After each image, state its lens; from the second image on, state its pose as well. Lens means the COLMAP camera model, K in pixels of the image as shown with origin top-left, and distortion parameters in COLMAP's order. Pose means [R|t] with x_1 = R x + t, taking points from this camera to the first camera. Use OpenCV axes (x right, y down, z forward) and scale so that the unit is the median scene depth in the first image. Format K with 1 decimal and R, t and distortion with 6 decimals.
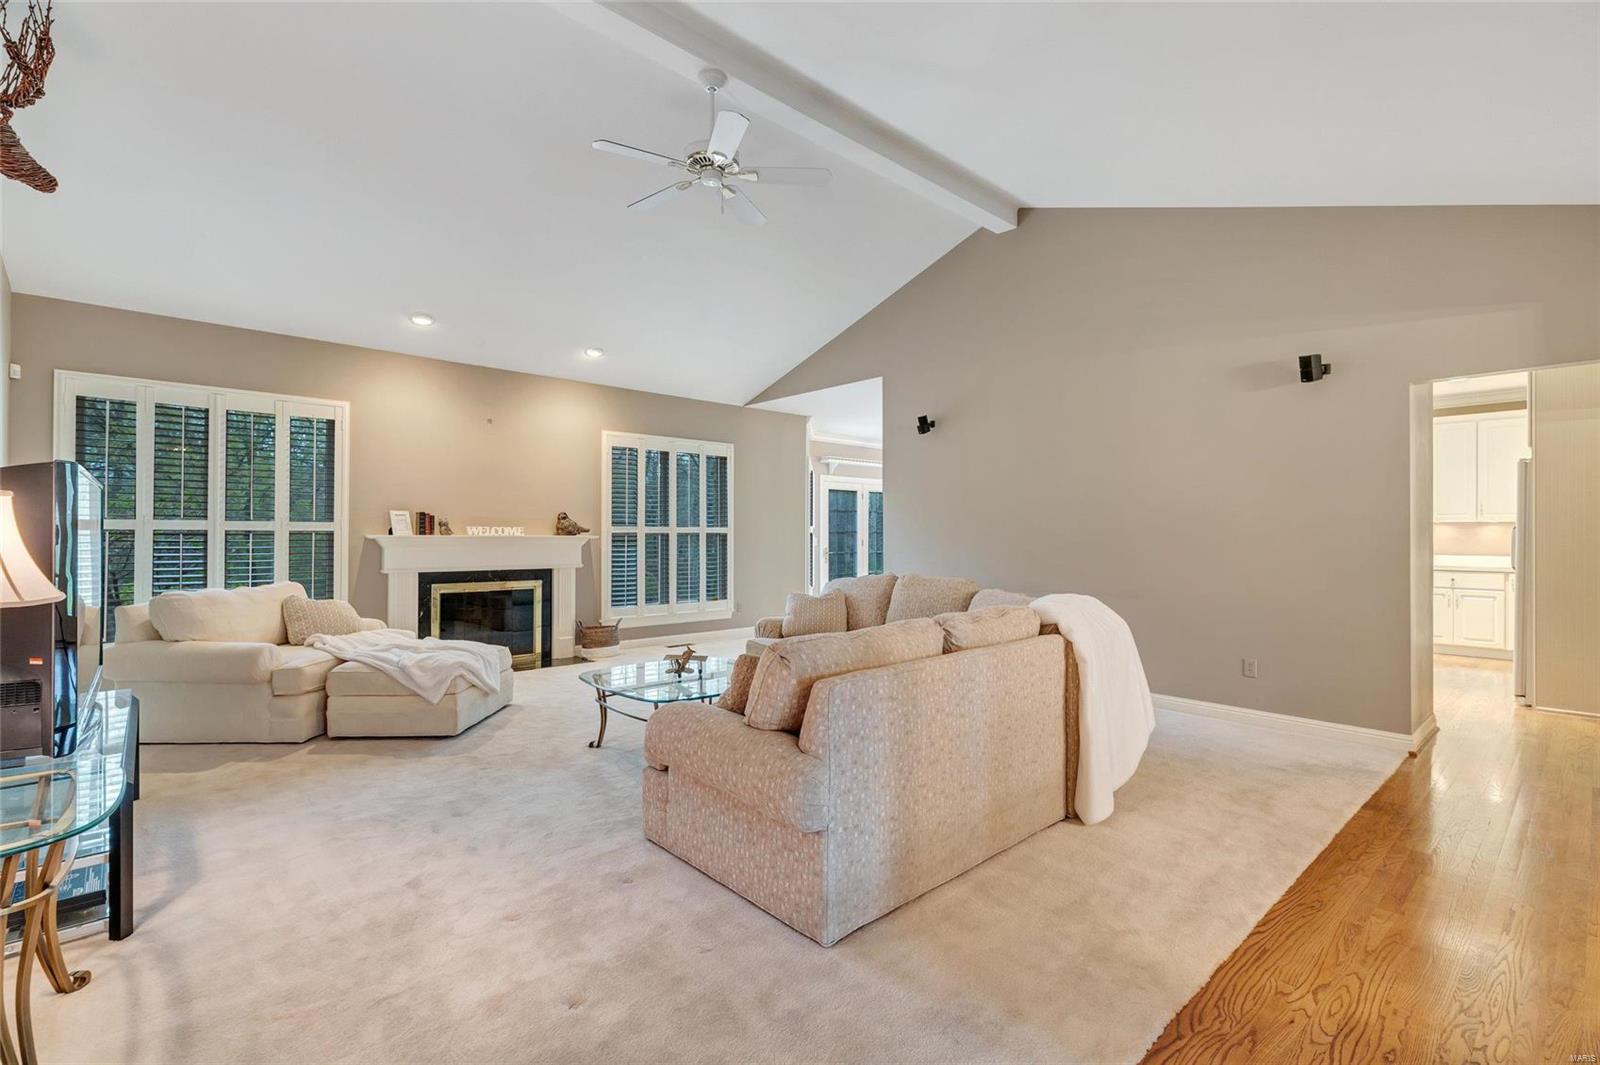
lens RADIAL K [[725.0, 0, 800.0], [0, 725.0, 523.9], [0, 0, 1]] dist [0.004218, -0.002145]
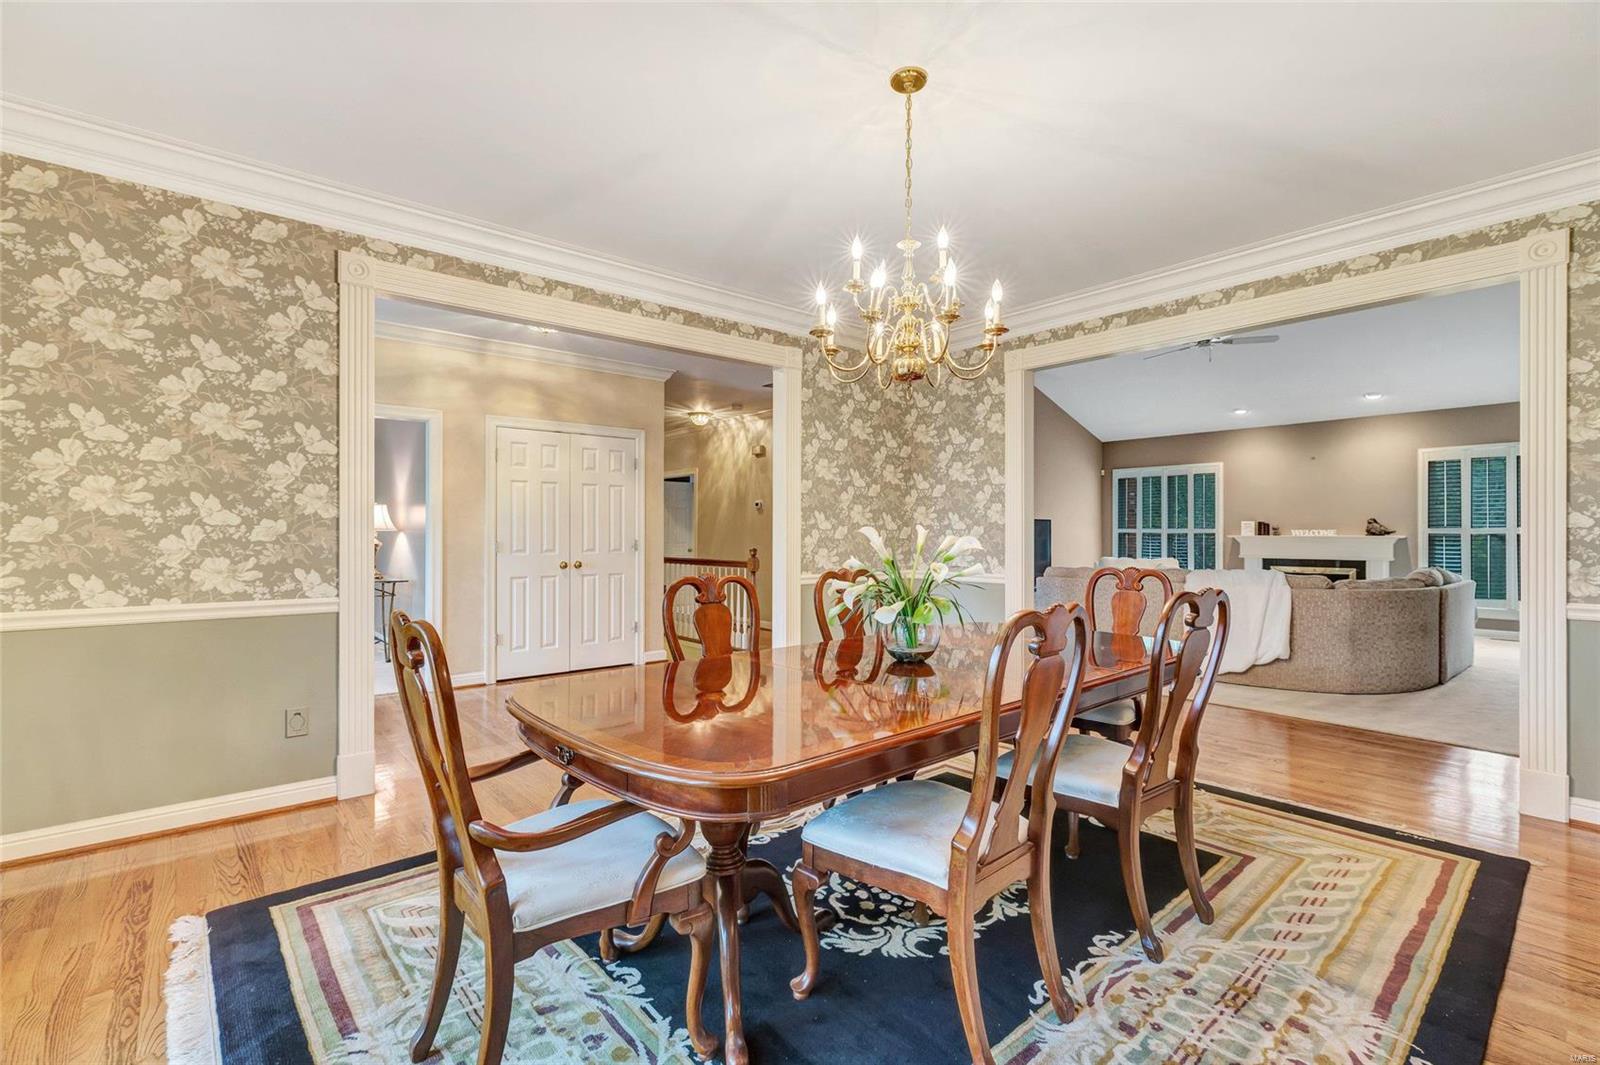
lens RADIAL K [[725.0, 0, 803.8], [0, 725.0, 535.1], [0, 0, 1]] dist [0.004218, -0.002145]
pose [[-0.031953, -0.002521, -0.999486, 1.121911], [0.011227, 0.999933, -0.002881, 0.007250], [0.999426, -0.011313, -0.031923, 0.008753]]
